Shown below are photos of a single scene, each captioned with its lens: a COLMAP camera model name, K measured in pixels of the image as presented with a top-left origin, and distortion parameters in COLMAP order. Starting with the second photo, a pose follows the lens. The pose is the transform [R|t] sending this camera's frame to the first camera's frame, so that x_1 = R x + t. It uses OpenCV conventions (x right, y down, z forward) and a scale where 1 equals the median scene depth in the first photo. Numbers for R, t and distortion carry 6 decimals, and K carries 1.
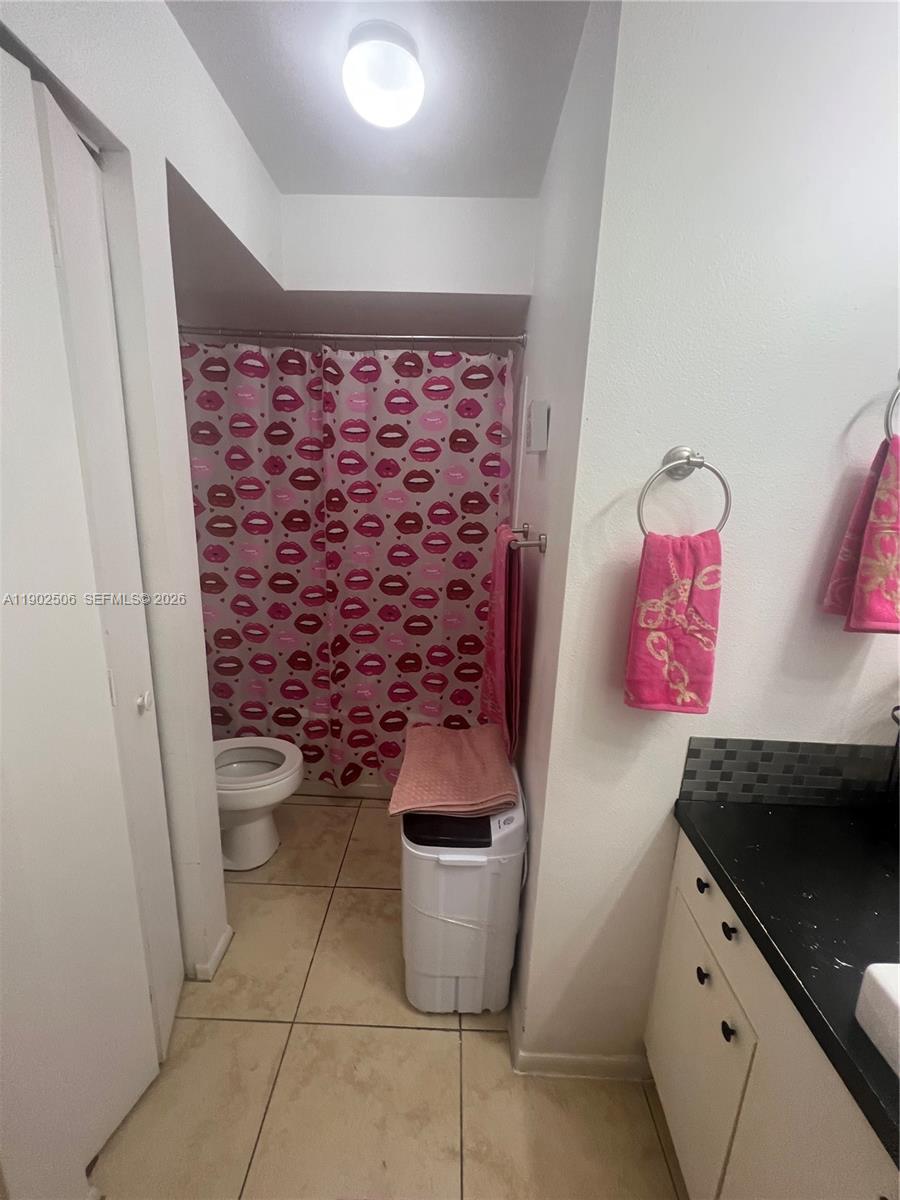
lens RADIAL K [[482.8, 0, 450.9], [0, 482.8, 596.0], [0, 0, 1]] dist [-0.000333, 0.000469]
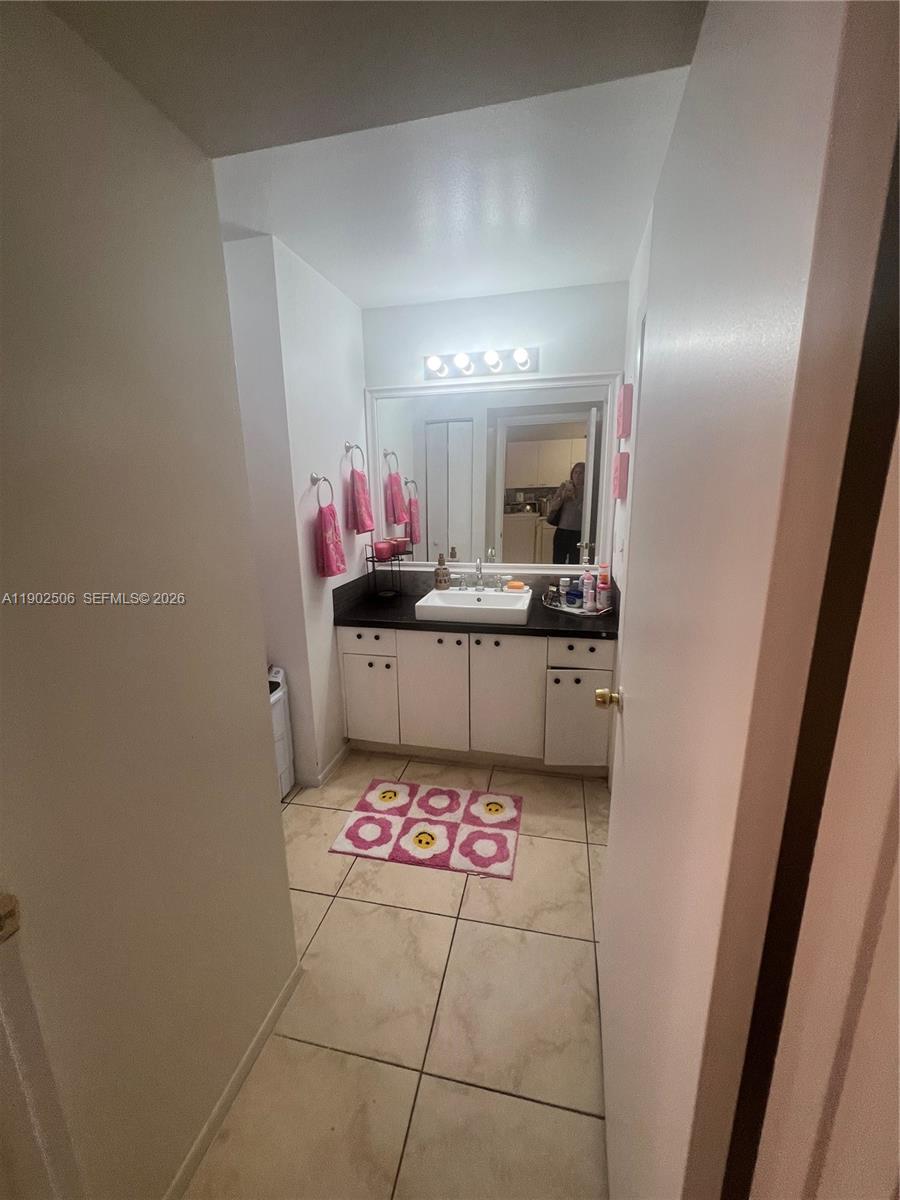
lens RADIAL K [[482.8, 0, 450.9], [0, 482.8, 596.0], [0, 0, 1]] dist [-0.000333, 0.000469]
pose [[0.206997, -0.263114, 0.942297, -1.772122], [0.252070, 0.944982, 0.208491, -0.038264], [-0.945311, 0.194368, 0.261931, -0.217024]]
